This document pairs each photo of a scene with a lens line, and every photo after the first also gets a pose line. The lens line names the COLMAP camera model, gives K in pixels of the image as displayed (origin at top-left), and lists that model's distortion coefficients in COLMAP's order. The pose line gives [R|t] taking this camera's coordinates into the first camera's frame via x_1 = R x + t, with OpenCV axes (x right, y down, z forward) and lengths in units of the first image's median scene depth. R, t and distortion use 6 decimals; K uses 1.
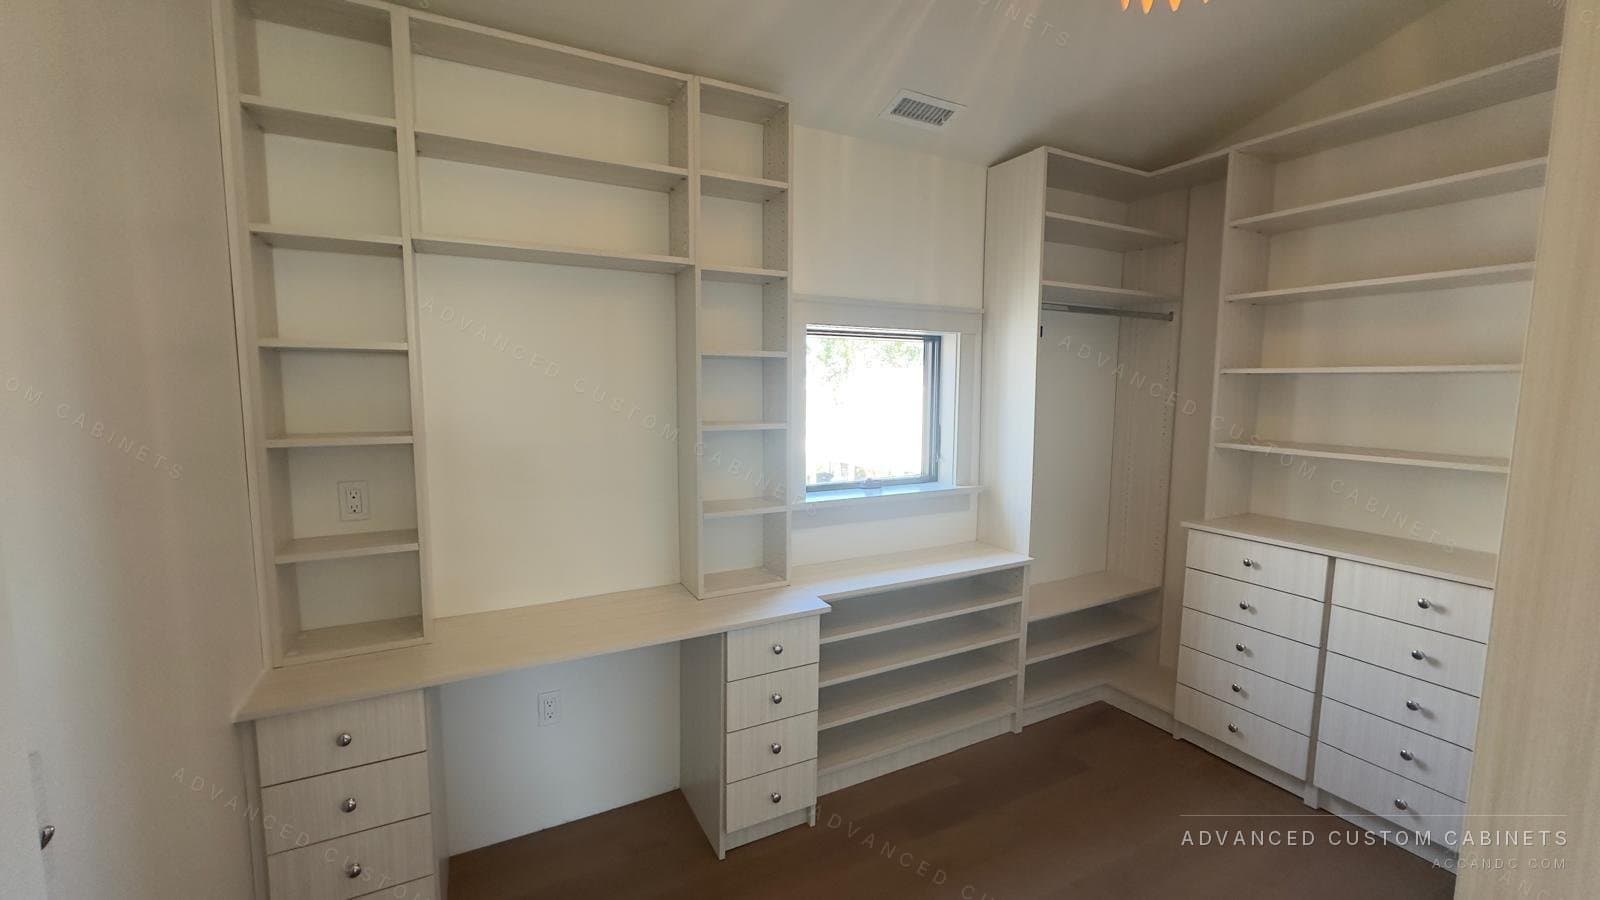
lens RADIAL K [[634.0, 0, 805.9], [0, 634.0, 448.4], [0, 0, 1]] dist [-0.004313, -0.000088]
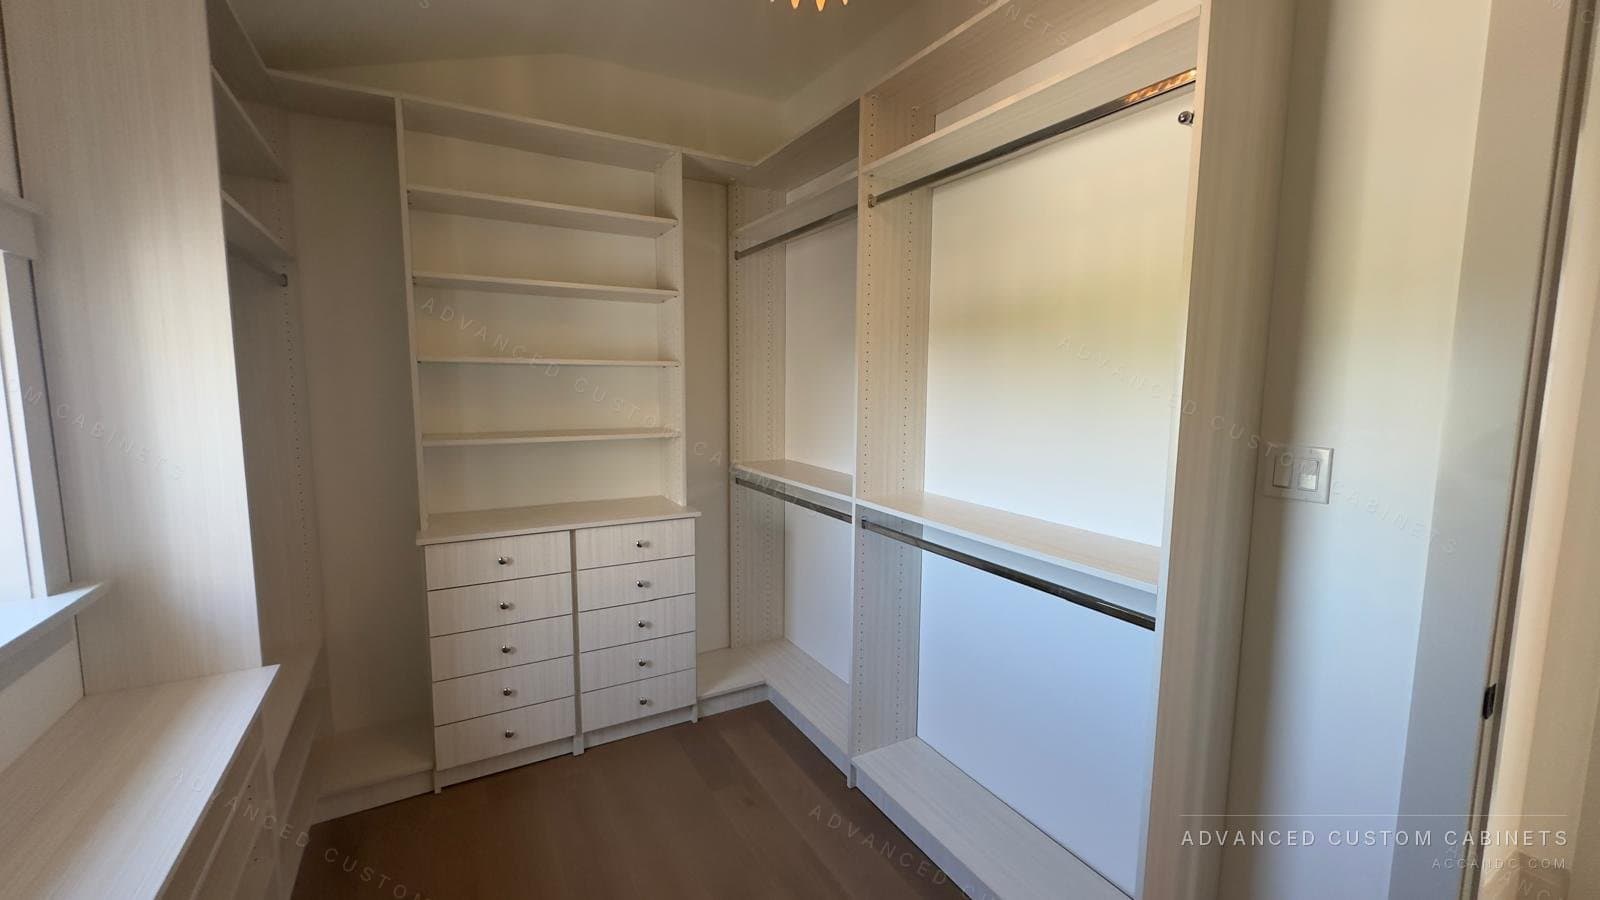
lens RADIAL K [[634.0, 0, 807.0], [0, 634.0, 452.9], [0, 0, 1]] dist [-0.004313, -0.000088]
pose [[-0.035961, -0.115456, 0.992661, -0.252886], [0.093731, 0.988536, 0.118371, -0.050822], [-0.994948, 0.097300, -0.024727, 0.551912]]
